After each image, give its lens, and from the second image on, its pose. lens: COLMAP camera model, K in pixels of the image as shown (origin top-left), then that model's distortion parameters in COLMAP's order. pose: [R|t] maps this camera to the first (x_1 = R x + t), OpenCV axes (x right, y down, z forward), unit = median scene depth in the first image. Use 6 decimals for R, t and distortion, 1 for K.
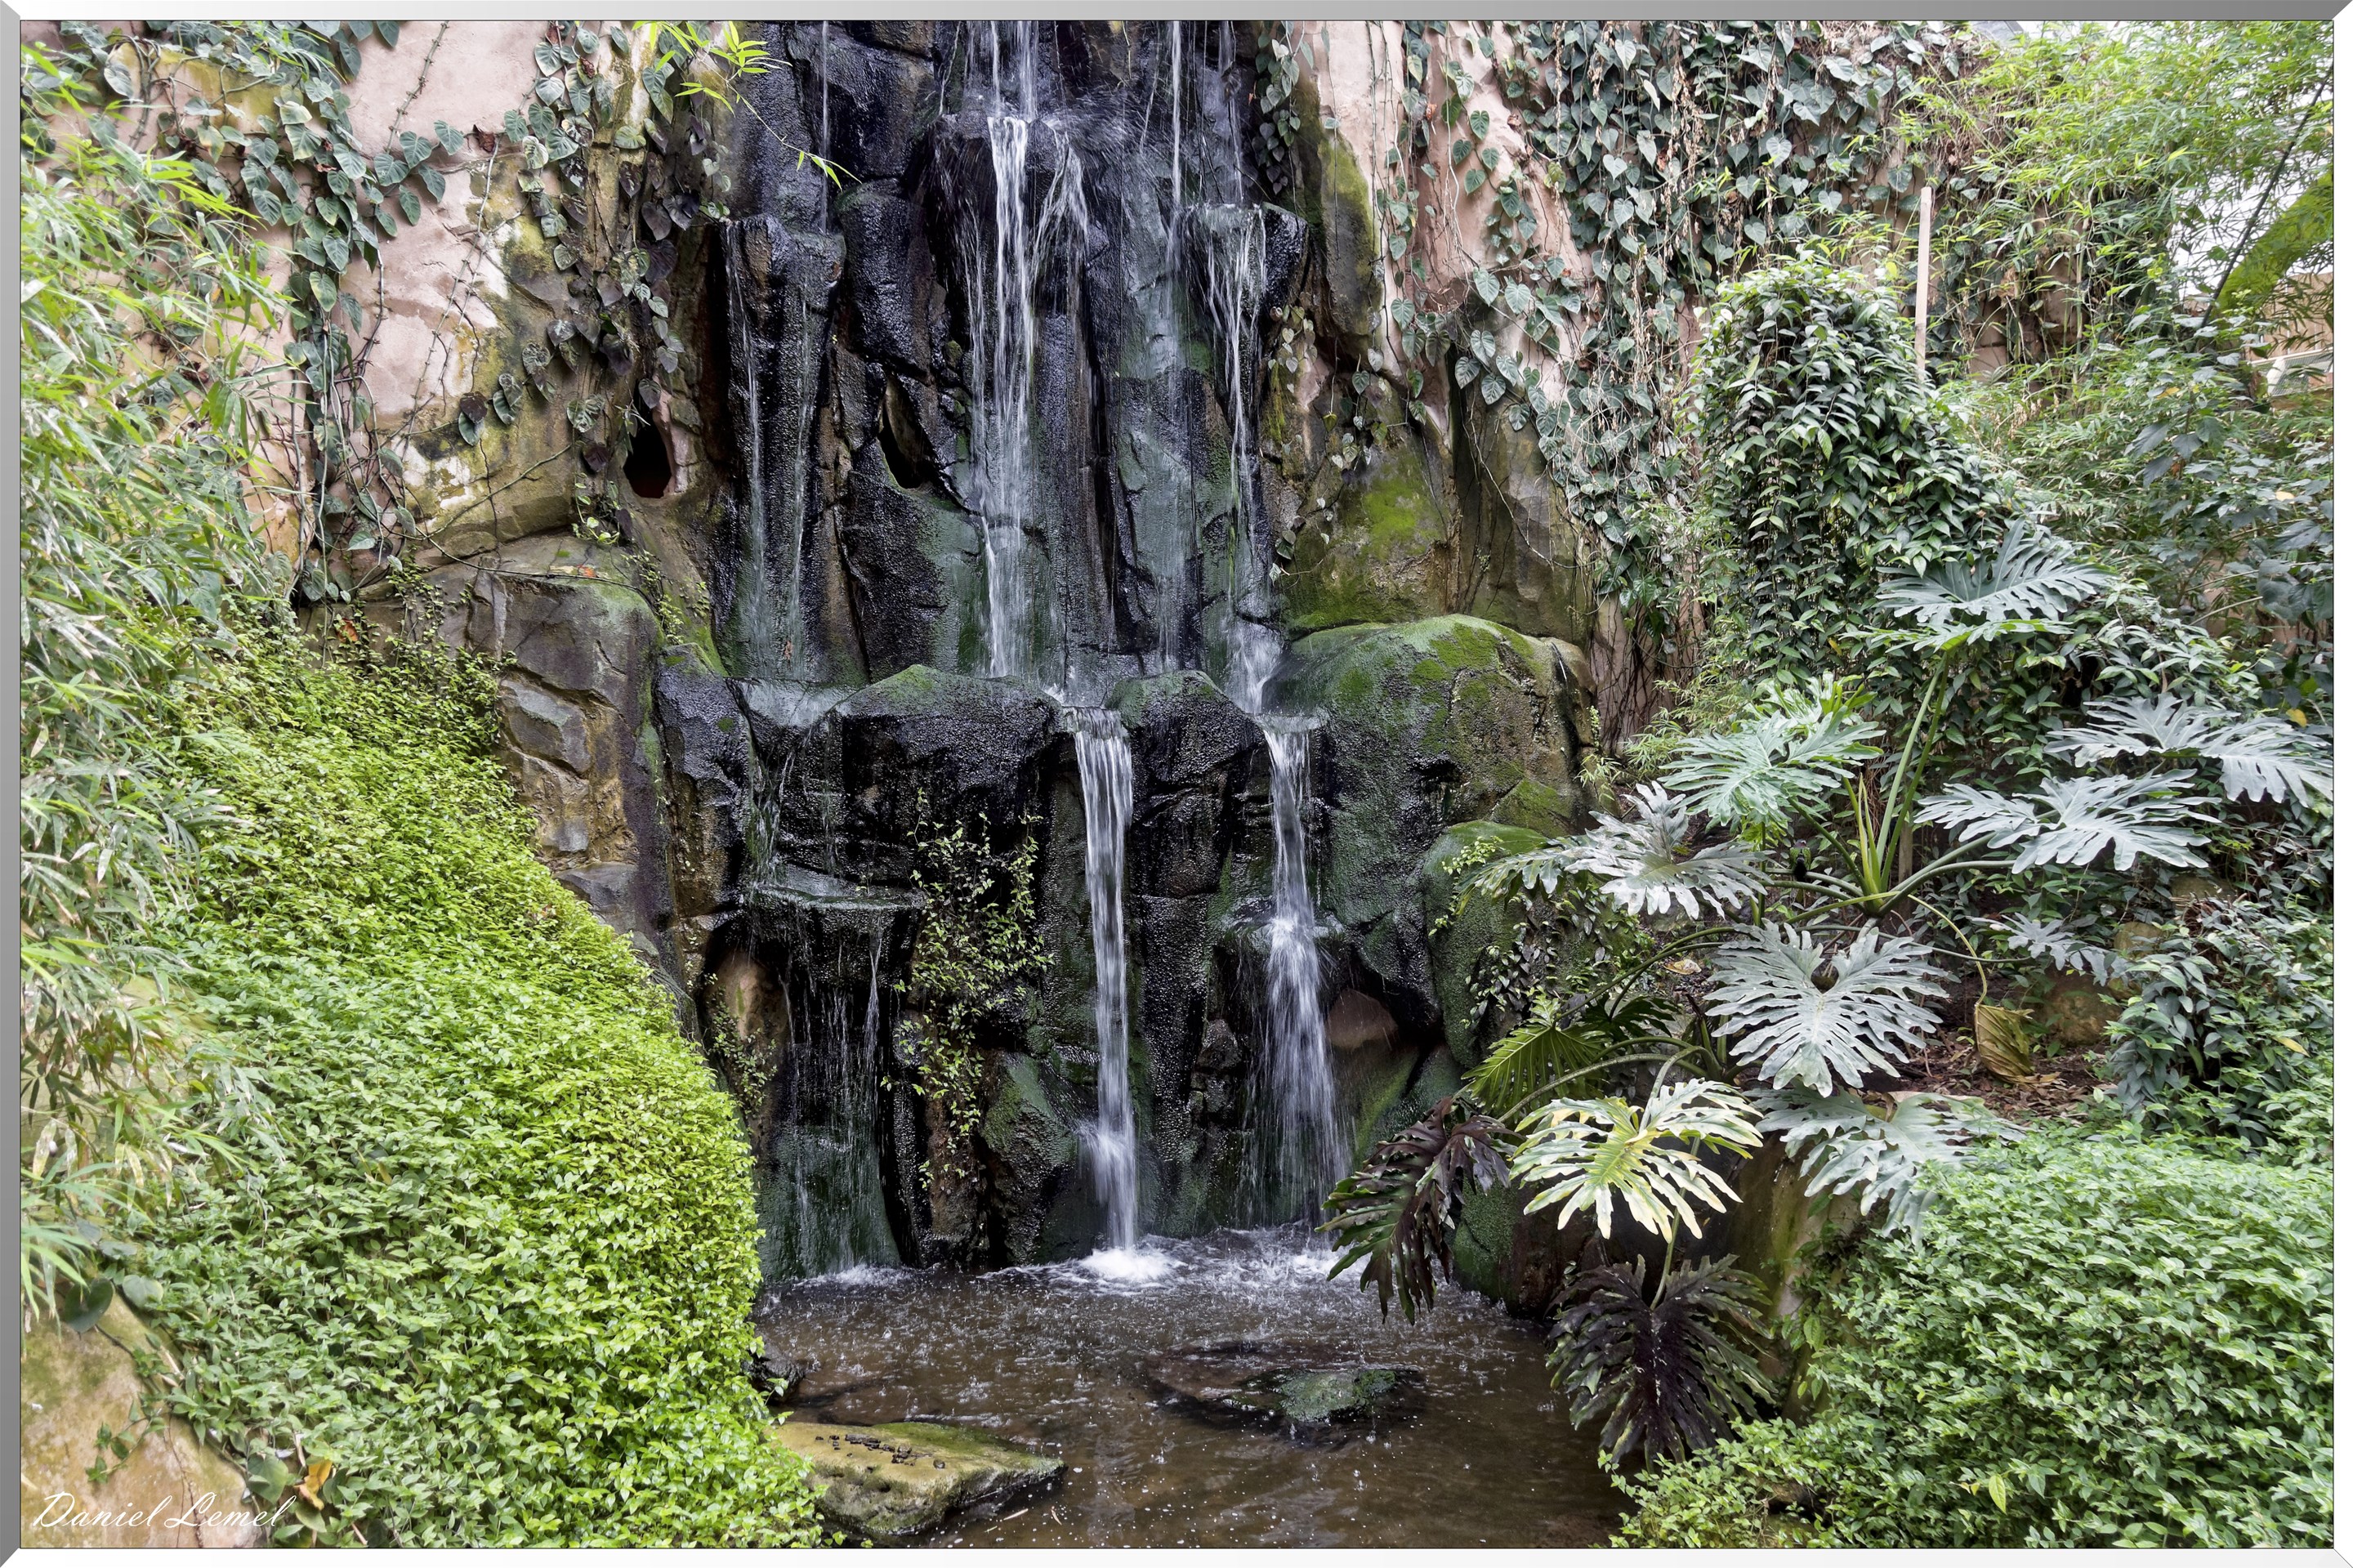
lens RADIAL K [[1624.9, 0, 1176.4], [0, 1624.9, 786.0], [0, 0, 1]] dist [0.006064, 0.004240]
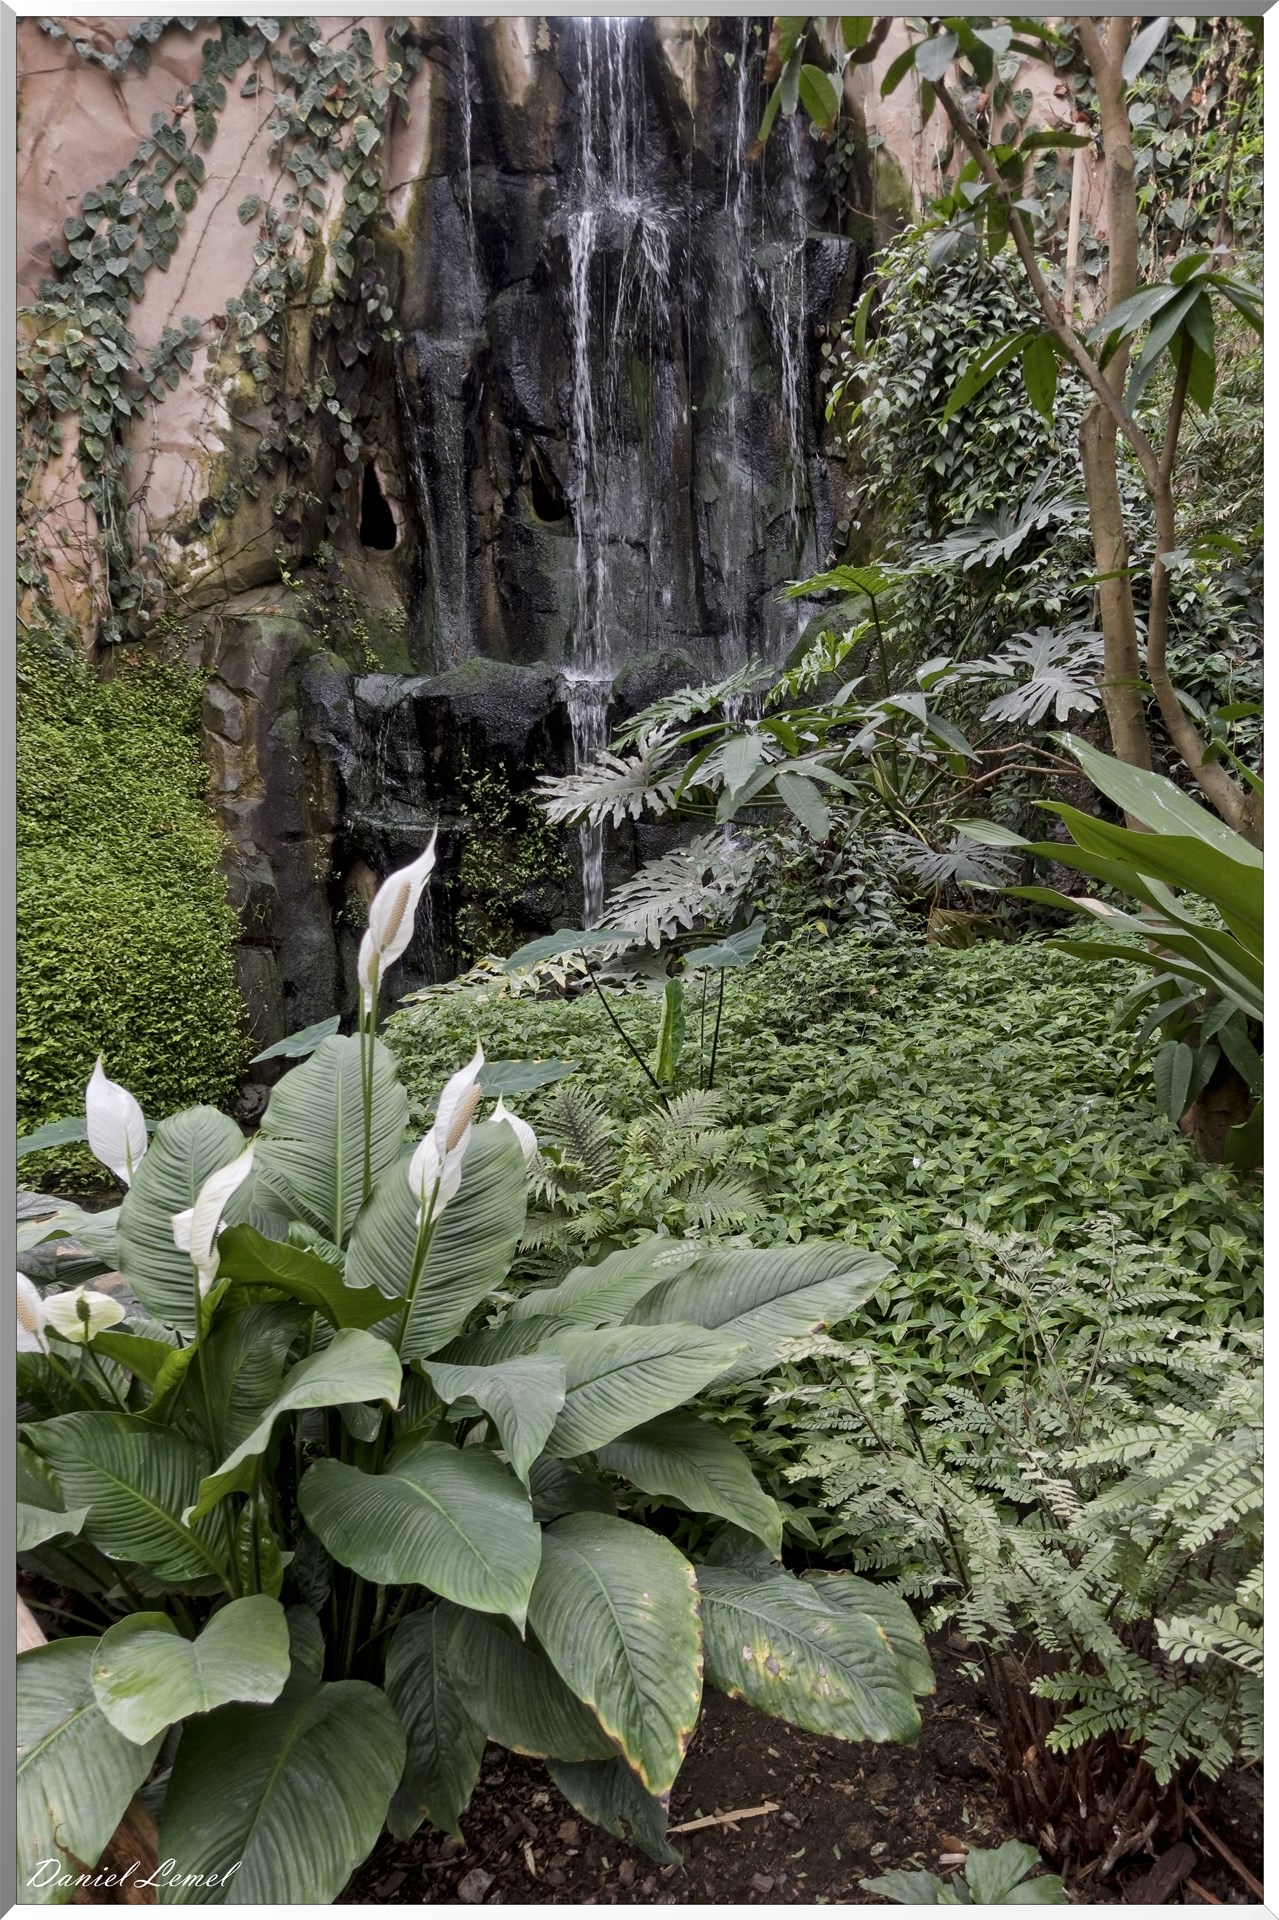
lens RADIAL K [[1325.8, 0, 640.3], [0, 1325.8, 960.8], [0, 0, 1]] dist [0.006064, 0.004240]
pose [[0.859038, 0.054950, -0.508954, 0.578921], [0.024339, 0.988714, 0.147828, 0.019464], [0.511333, -0.139377, 0.848005, 0.065750]]
